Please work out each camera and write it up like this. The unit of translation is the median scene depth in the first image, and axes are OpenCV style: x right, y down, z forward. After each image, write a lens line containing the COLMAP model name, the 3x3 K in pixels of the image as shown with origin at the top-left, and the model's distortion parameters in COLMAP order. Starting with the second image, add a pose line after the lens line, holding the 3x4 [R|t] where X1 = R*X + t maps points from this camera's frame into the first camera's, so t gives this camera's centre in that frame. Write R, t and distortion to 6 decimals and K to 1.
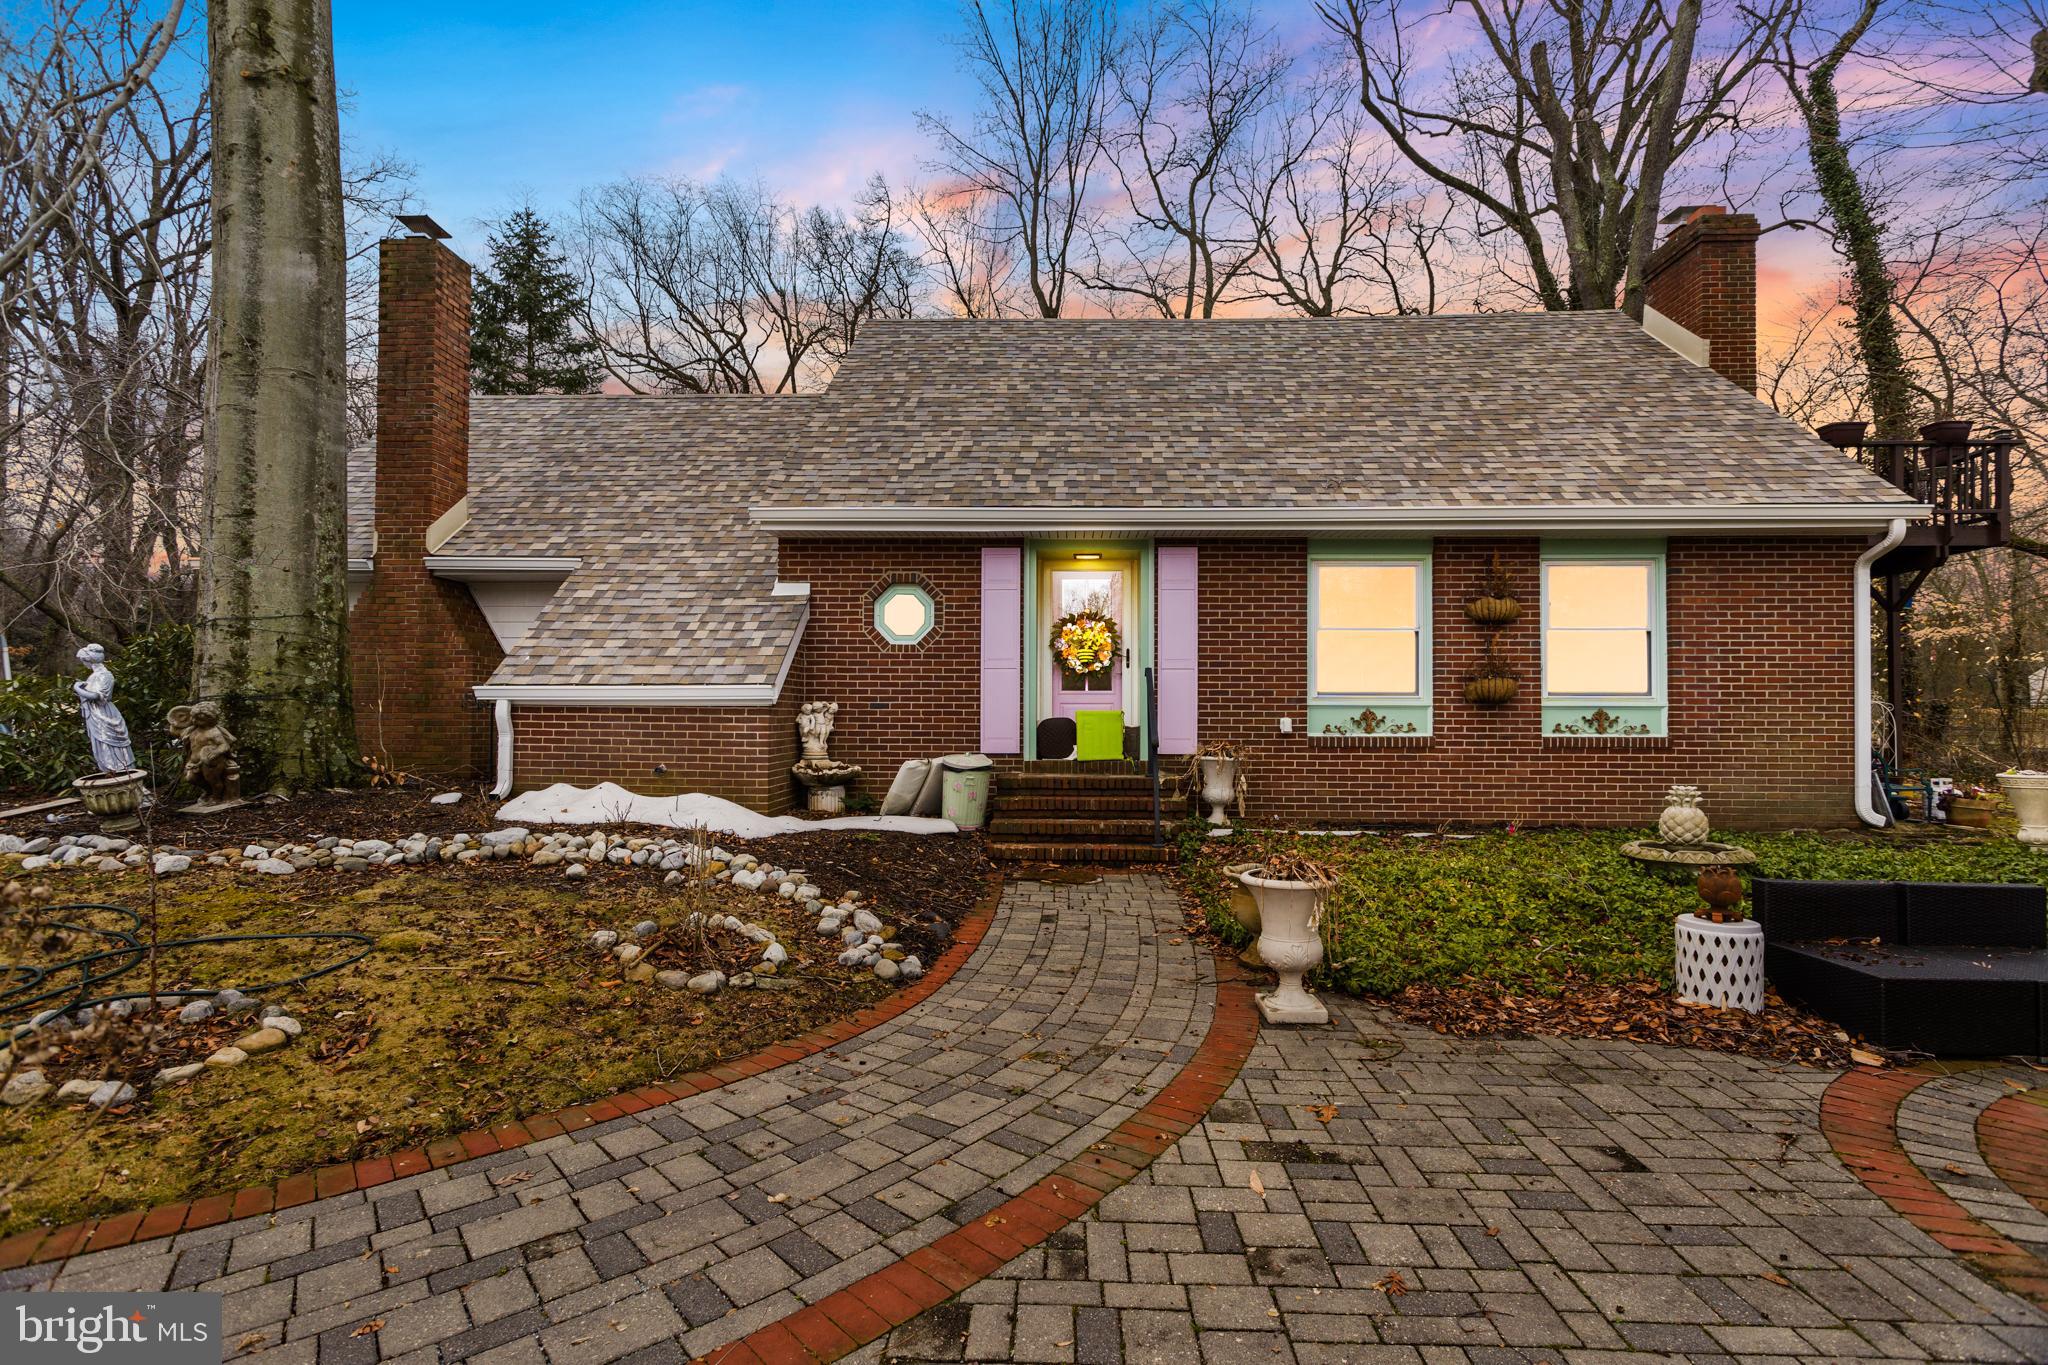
lens RADIAL K [[968.8, 0, 1032.1], [0, 968.8, 694.4], [0, 0, 1]] dist [0.002144, 0.000811]
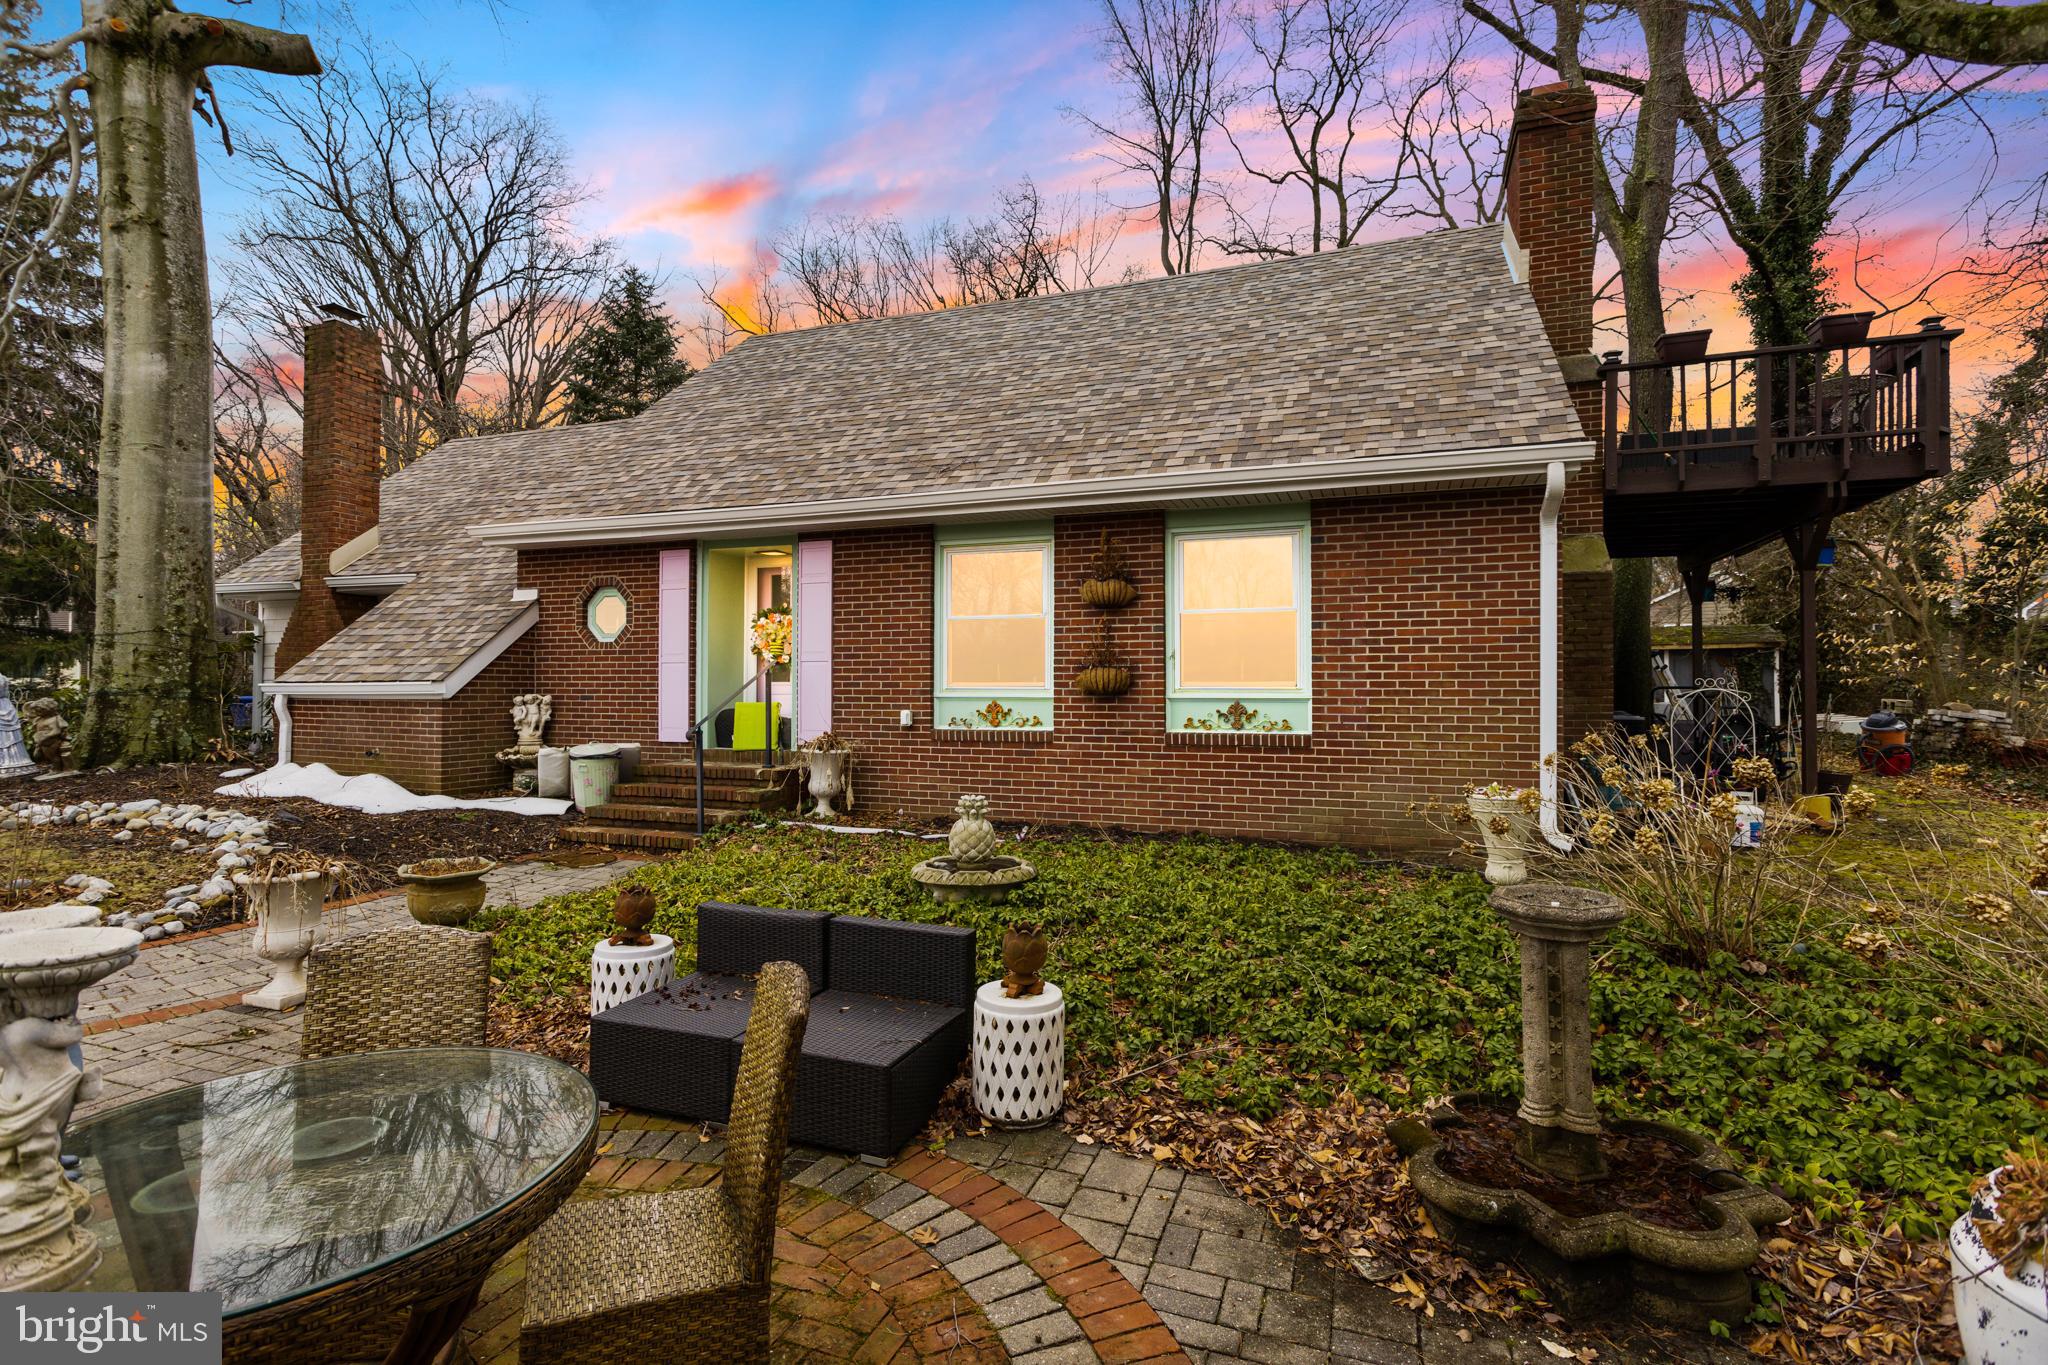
lens RADIAL K [[954.9, 0, 1024.6], [0, 954.9, 671.5], [0, 0, 1]] dist [0.002791, 0.001596]
pose [[0.950393, -0.008640, -0.310932, 0.674404], [0.008669, 0.999962, -0.001289, -0.012616], [0.310932, -0.001471, 0.950431, 0.120164]]
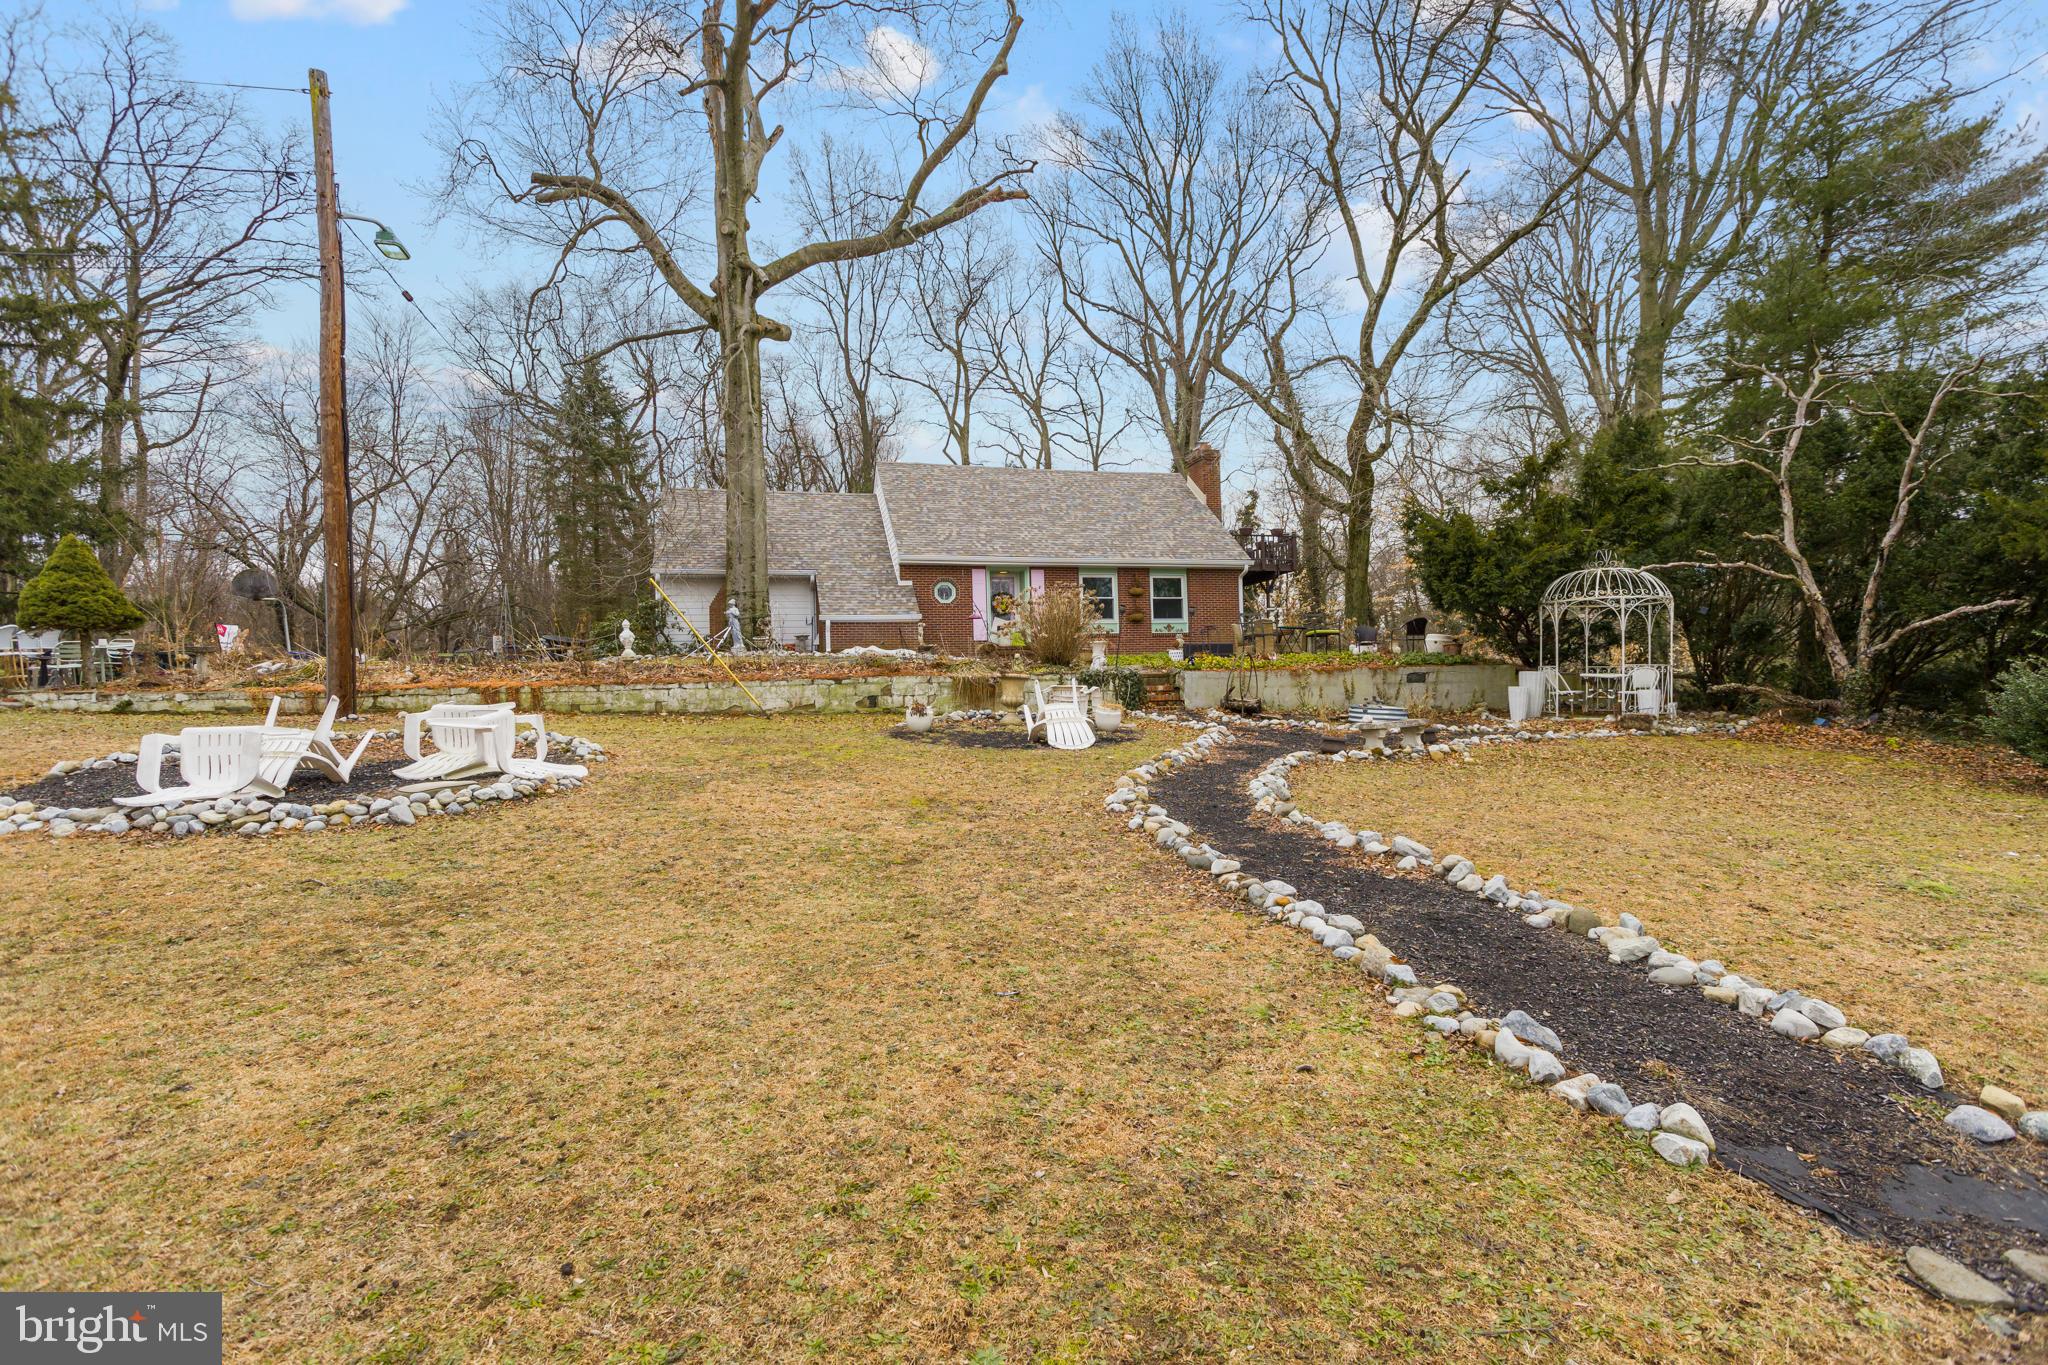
lens RADIAL K [[954.9, 0, 1024.6], [0, 954.9, 671.5], [0, 0, 1]] dist [0.002791, 0.001596]
pose [[0.950811, -0.021675, 0.309011, -0.797175], [0.026483, 0.999585, -0.011376, 0.190661], [-0.308636, 0.019000, 0.950990, -1.754365]]
